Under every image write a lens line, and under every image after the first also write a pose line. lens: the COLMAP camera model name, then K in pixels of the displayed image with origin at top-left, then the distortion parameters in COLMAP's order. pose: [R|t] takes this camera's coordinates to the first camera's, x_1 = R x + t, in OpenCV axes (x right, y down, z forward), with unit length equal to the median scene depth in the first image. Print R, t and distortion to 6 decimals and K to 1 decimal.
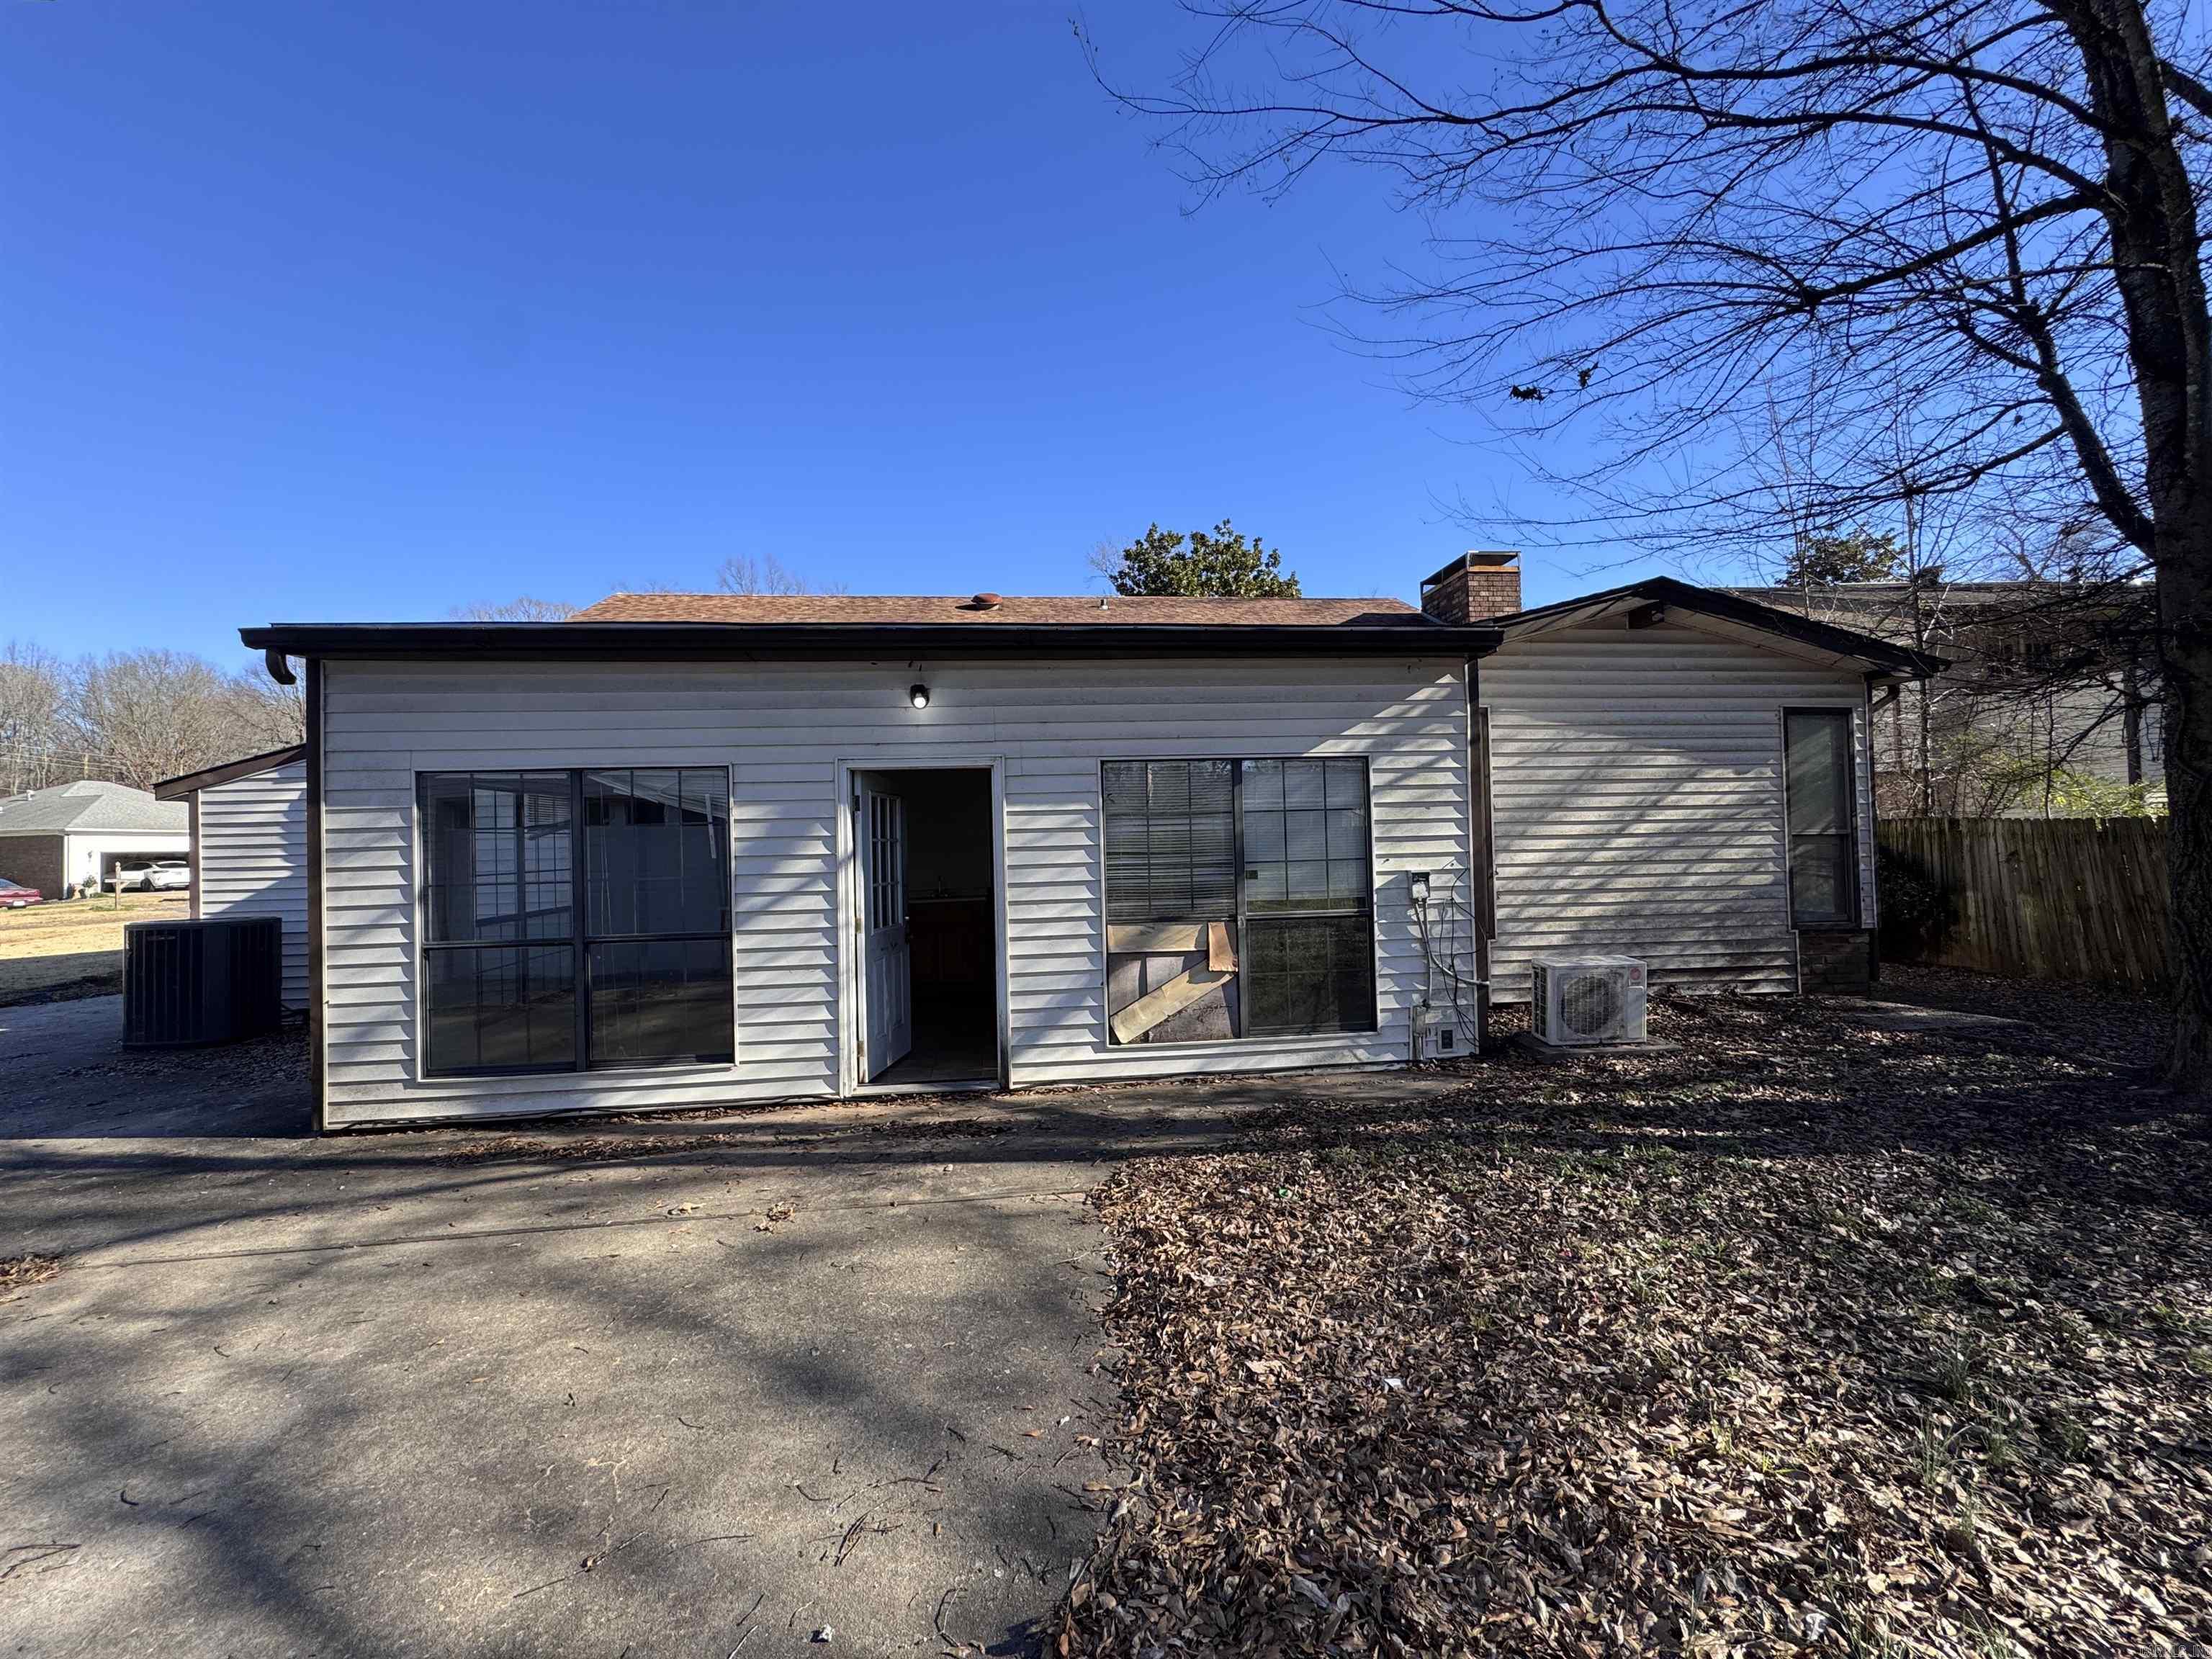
lens RADIAL K [[883.9, 0, 1100.1], [0, 883.9, 828.1], [0, 0, 1]] dist [-0.001806, -0.000779]
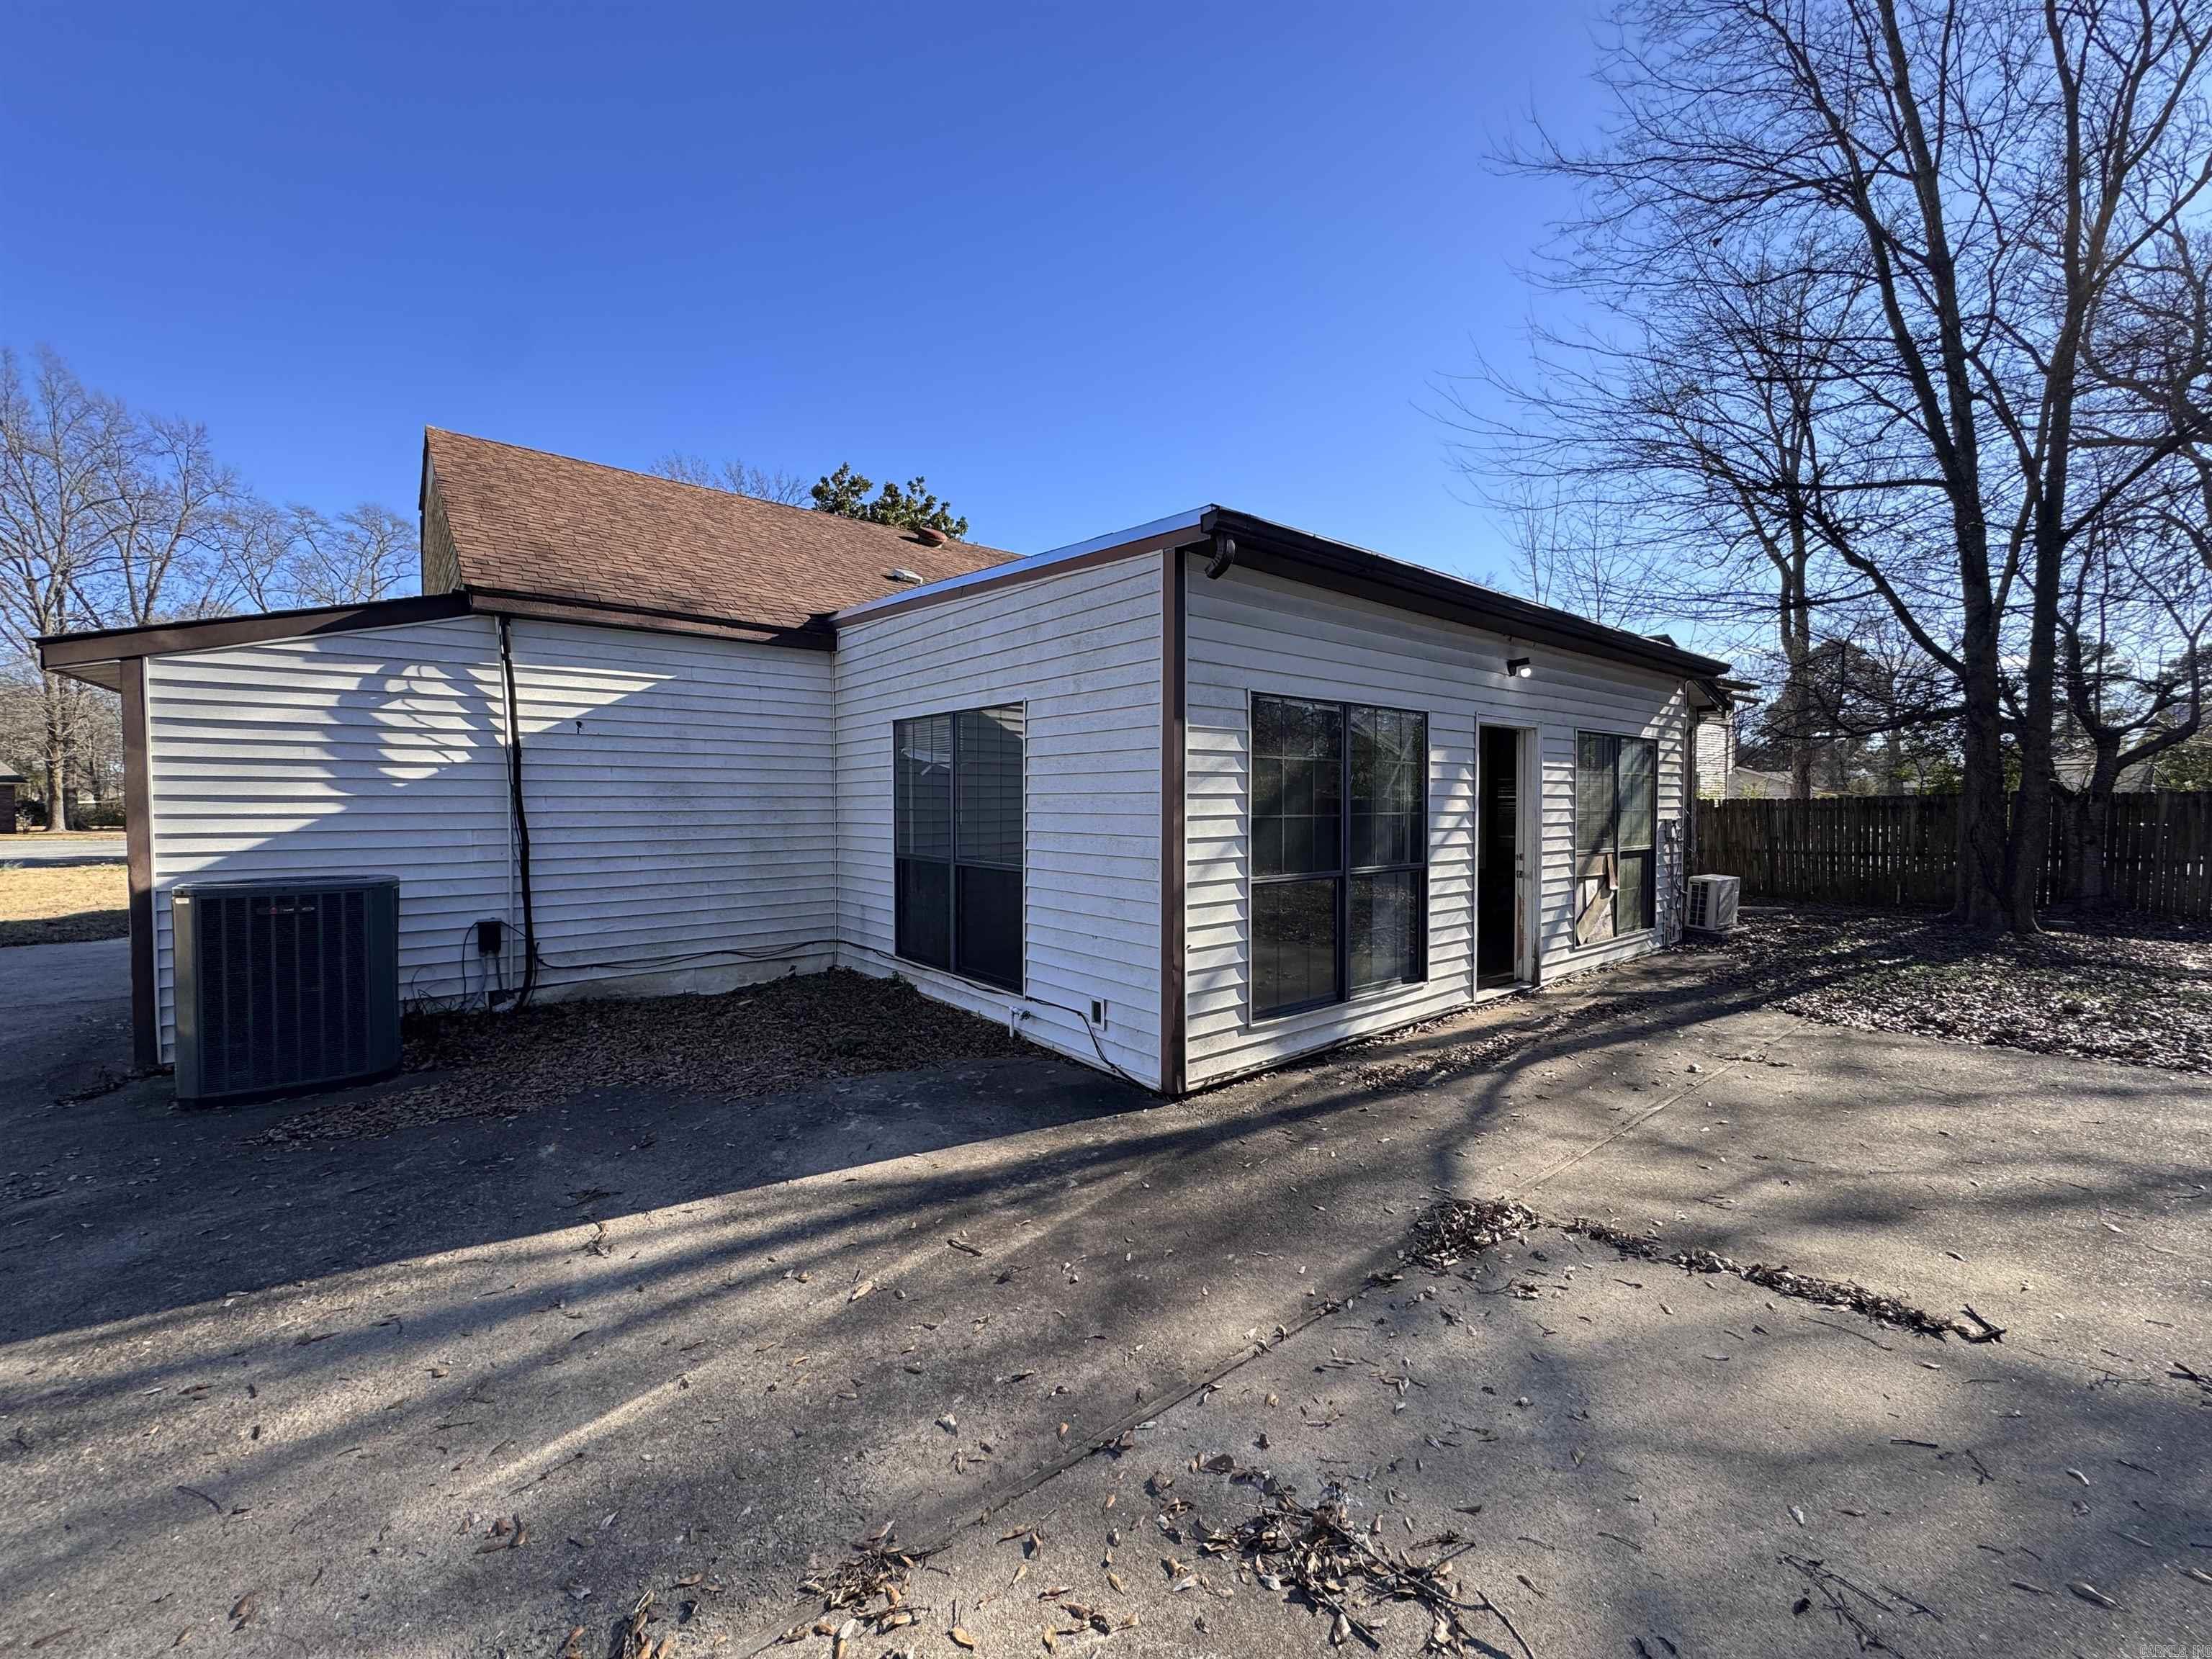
lens RADIAL K [[883.9, 0, 1096.5], [0, 883.9, 825.7], [0, 0, 1]] dist [-0.001806, -0.000779]
pose [[0.838442, 0.010999, 0.544880, -1.390912], [-0.029741, 0.999230, 0.025594, 0.055420], [-0.544179, -0.037664, 0.838124, 0.309678]]
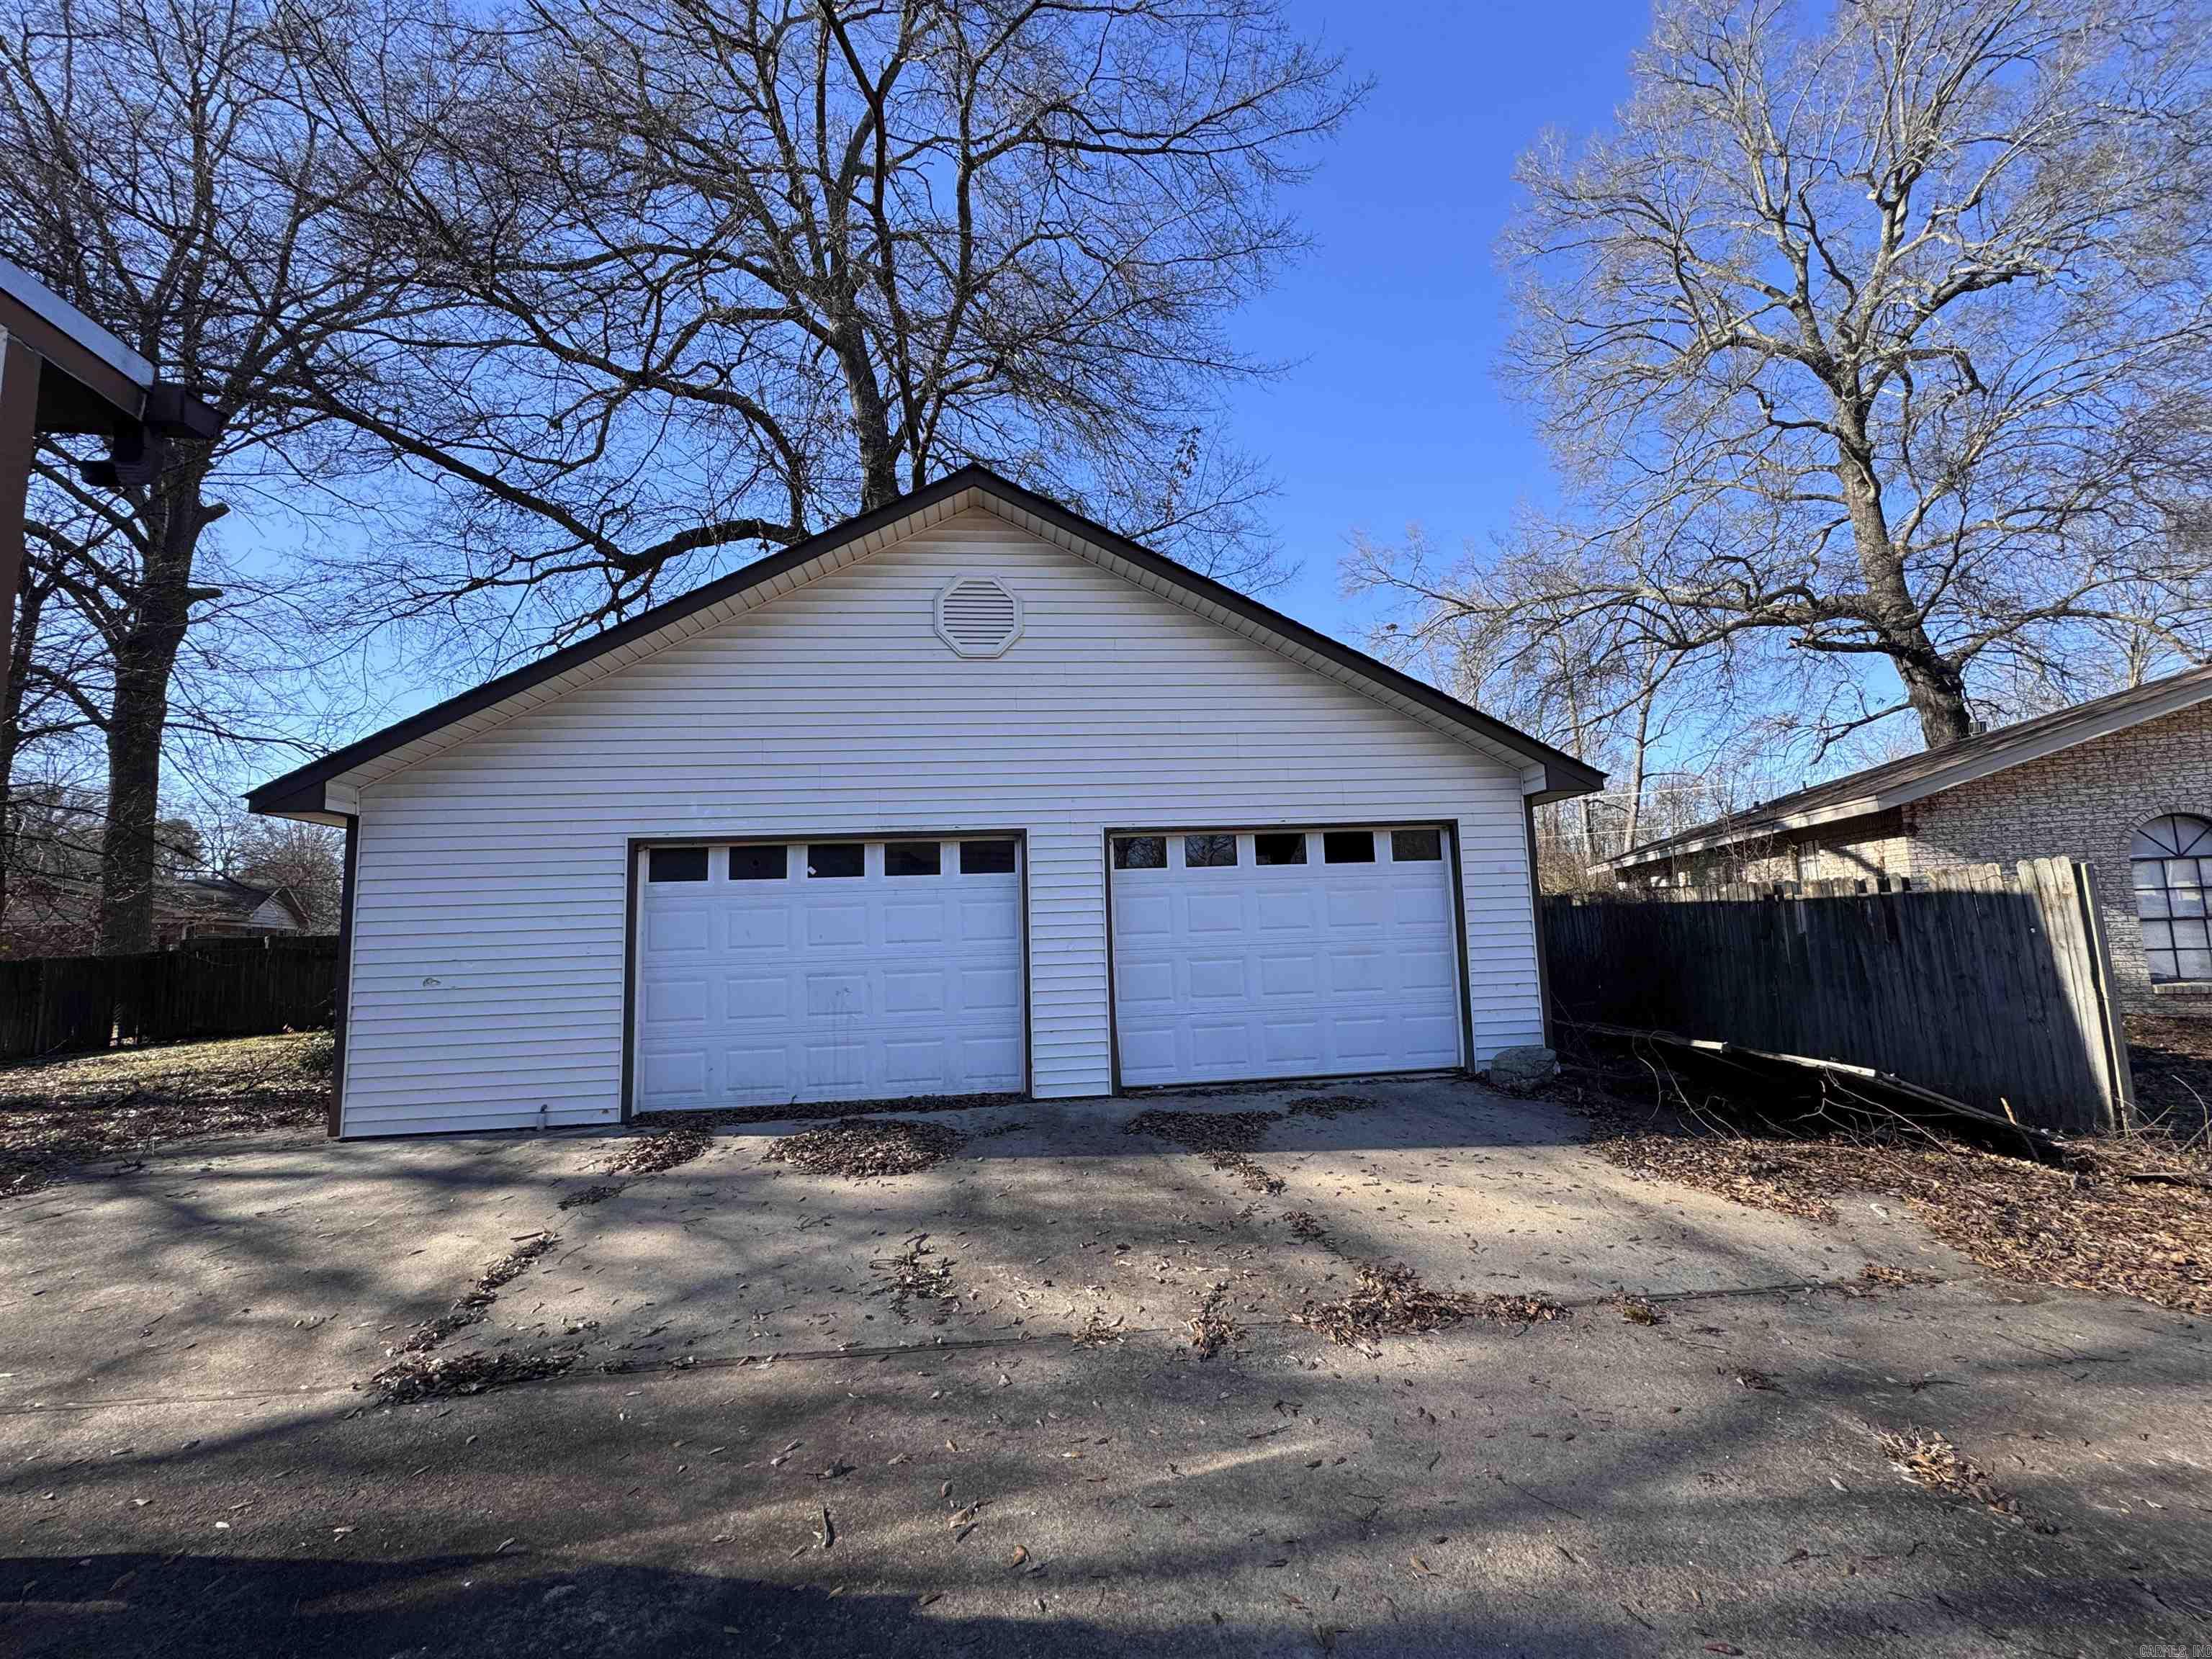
lens RADIAL K [[883.9, 0, 1101.4], [0, 883.9, 828.2], [0, 0, 1]] dist [-0.001806, -0.000779]
pose [[-0.998200, 0.057648, -0.016564, -1.291422], [0.059301, 0.989964, -0.128276, 0.072749], [0.009003, -0.129027, -0.991600, 1.317063]]
